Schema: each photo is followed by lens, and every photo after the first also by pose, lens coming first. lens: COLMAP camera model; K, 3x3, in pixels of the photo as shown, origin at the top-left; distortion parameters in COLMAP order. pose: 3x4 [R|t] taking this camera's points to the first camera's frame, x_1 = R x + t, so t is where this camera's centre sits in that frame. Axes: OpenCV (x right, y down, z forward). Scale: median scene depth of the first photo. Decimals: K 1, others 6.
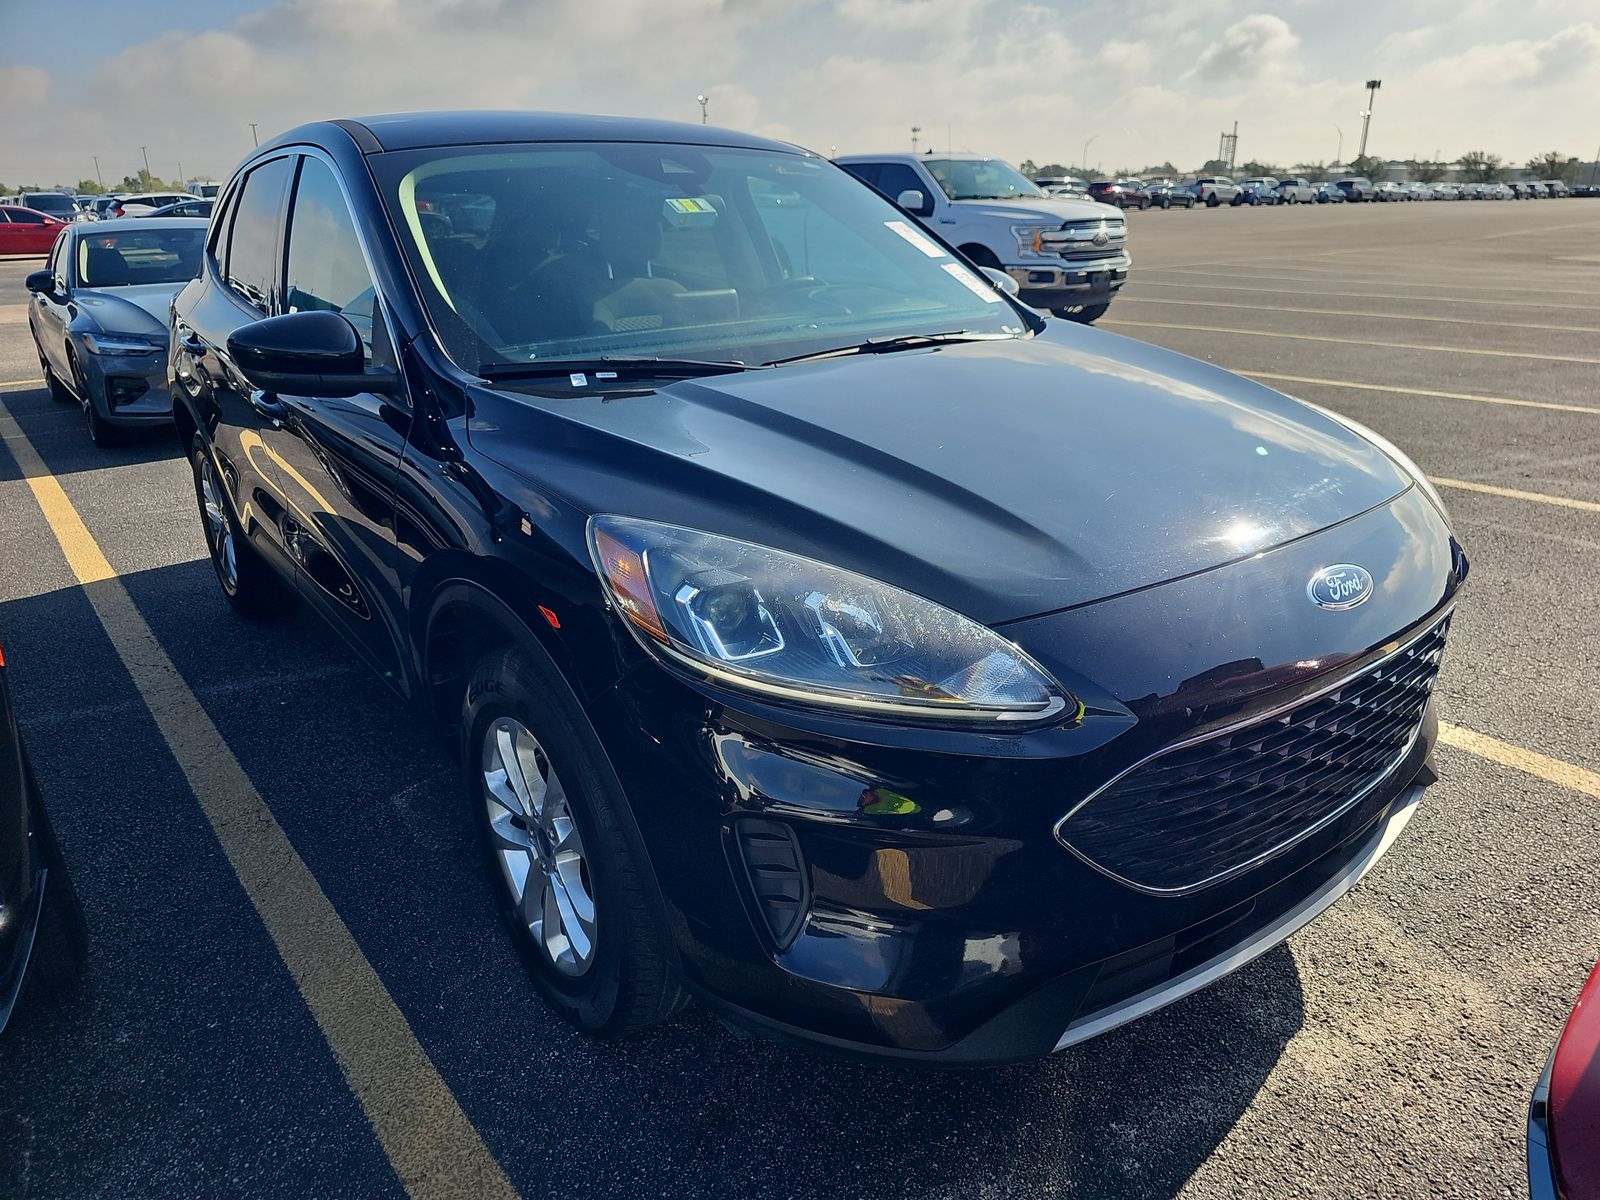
lens RADIAL K [[1128.1, 0, 782.2], [0, 1128.1, 606.3], [0, 0, 1]] dist [0.047230, -0.052551]
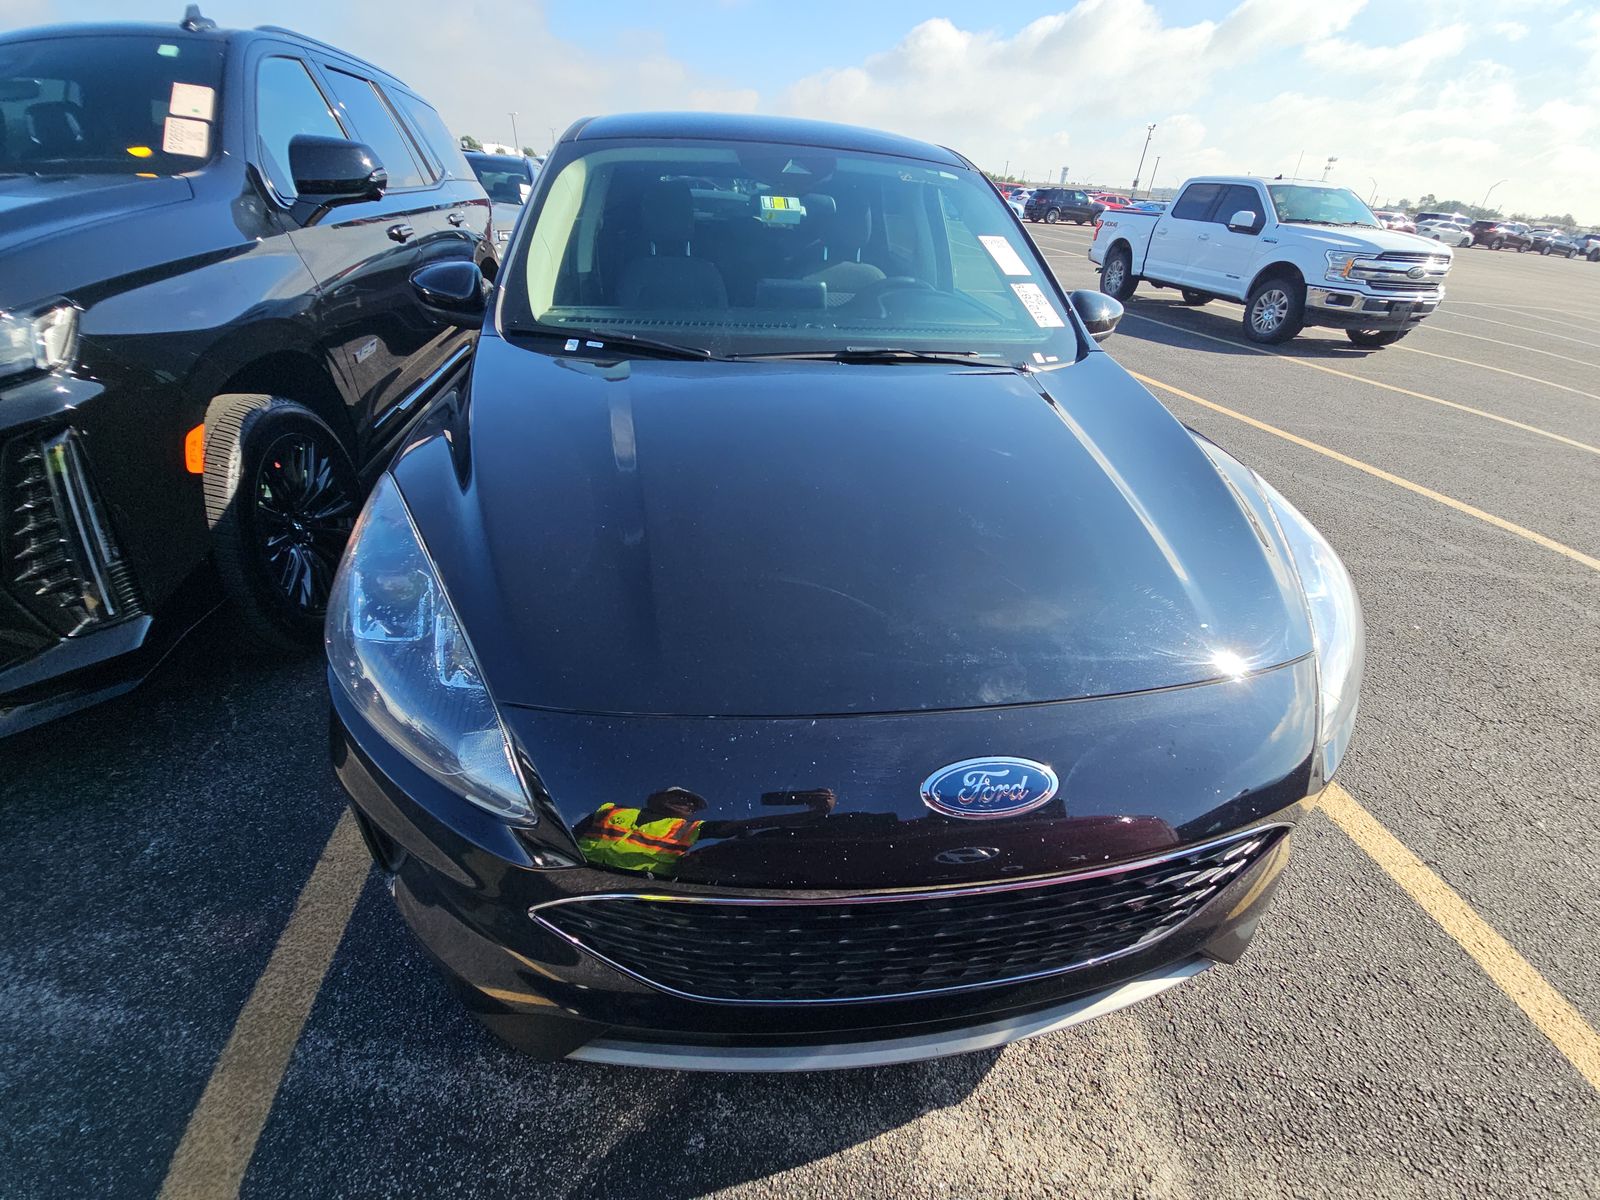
lens RADIAL K [[651.4, 0, 799.2], [0, 651.4, 585.0], [0, 0, 1]] dist [0.067091, -0.035867]
pose [[0.869843, 0.308102, -0.385287, 0.097417], [-0.231661, 0.944633, 0.232383, -0.042886], [0.435552, -0.112881, 0.893058, 0.103470]]
